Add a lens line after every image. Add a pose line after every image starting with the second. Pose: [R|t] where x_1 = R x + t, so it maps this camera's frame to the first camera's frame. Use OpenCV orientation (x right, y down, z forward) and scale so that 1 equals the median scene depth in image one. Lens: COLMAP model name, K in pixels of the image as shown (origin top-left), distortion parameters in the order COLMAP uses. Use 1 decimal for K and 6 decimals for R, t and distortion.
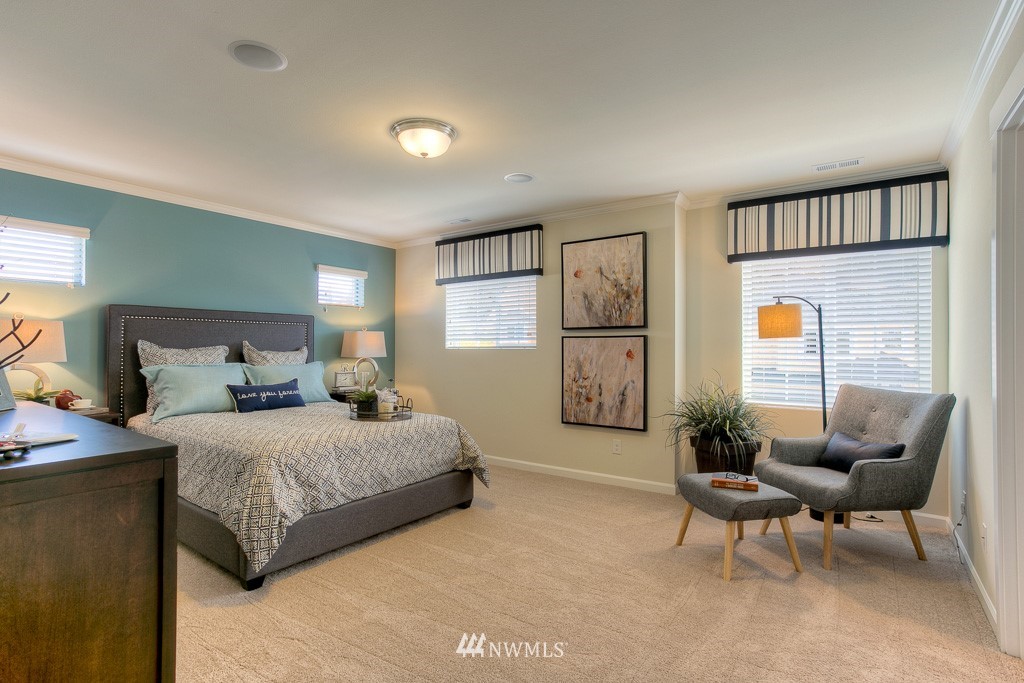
lens RADIAL K [[508.6, 0, 516.0], [0, 508.6, 339.0], [0, 0, 1]] dist [-0.026414, 0.009681]
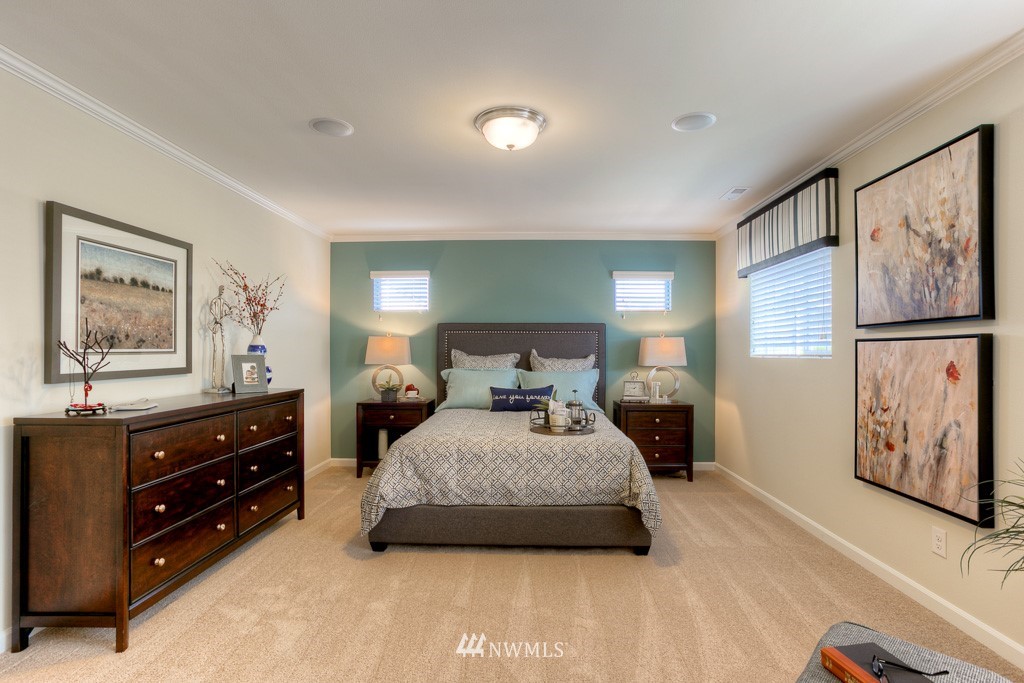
lens RADIAL K [[508.6, 0, 513.8], [0, 508.6, 350.3], [0, 0, 1]] dist [-0.026414, 0.009681]
pose [[0.560213, -0.003480, -0.828342, 0.394008], [0.012949, 0.999906, 0.004557, 0.000327], [0.828248, -0.013279, 0.560205, 0.330932]]
